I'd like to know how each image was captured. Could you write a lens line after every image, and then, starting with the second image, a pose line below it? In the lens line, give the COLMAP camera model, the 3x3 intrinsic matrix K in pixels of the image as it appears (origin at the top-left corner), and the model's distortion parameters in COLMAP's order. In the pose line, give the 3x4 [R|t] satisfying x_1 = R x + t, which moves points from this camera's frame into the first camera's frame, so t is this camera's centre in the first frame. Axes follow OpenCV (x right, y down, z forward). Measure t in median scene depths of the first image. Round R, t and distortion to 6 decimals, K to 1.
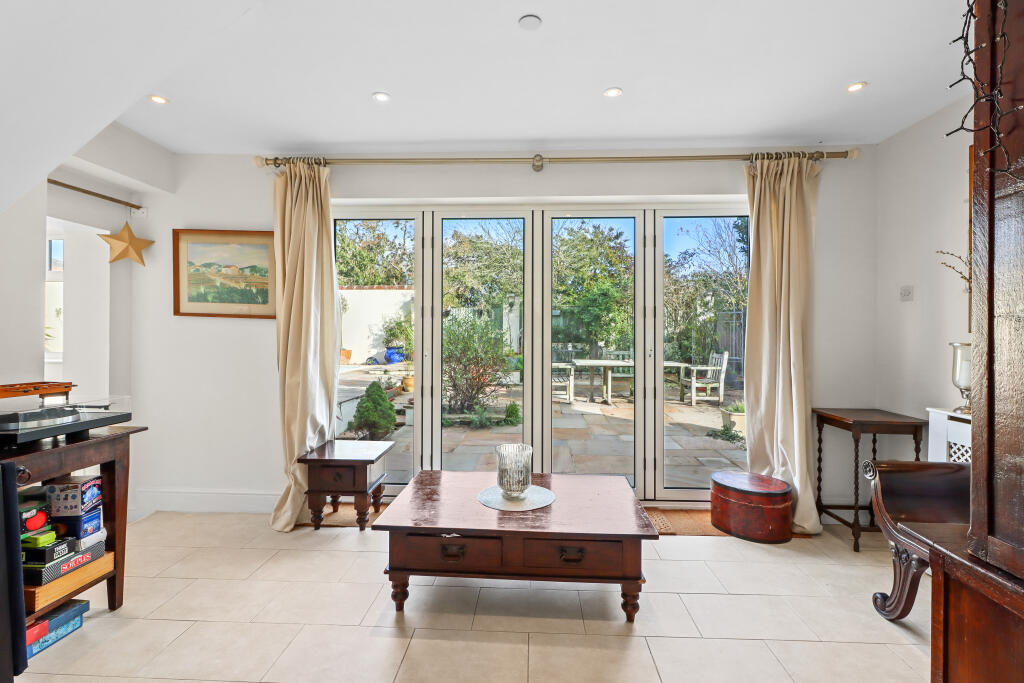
lens RADIAL K [[472.5, 0, 510.5], [0, 472.5, 330.7], [0, 0, 1]] dist [0.000999, 0.000277]
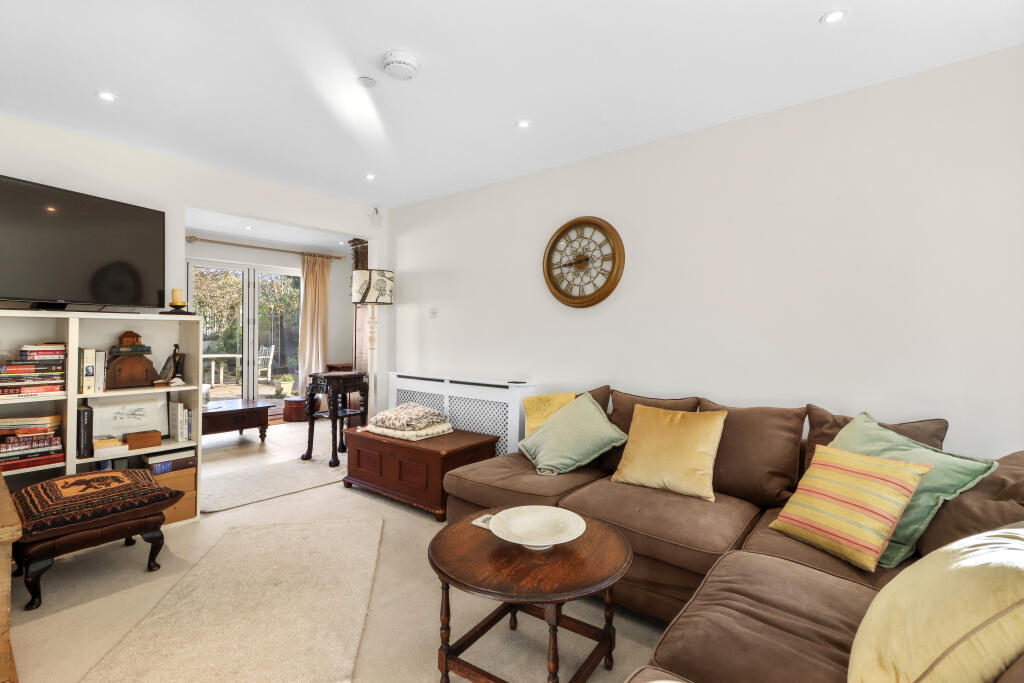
lens RADIAL K [[472.5, 0, 510.5], [0, 472.5, 330.7], [0, 0, 1]] dist [0.000999, 0.000277]
pose [[0.594379, 0.004838, 0.804170, -0.351459], [-0.006467, 0.999978, -0.001236, -0.002578], [-0.804159, -0.004466, 0.594398, -0.560503]]
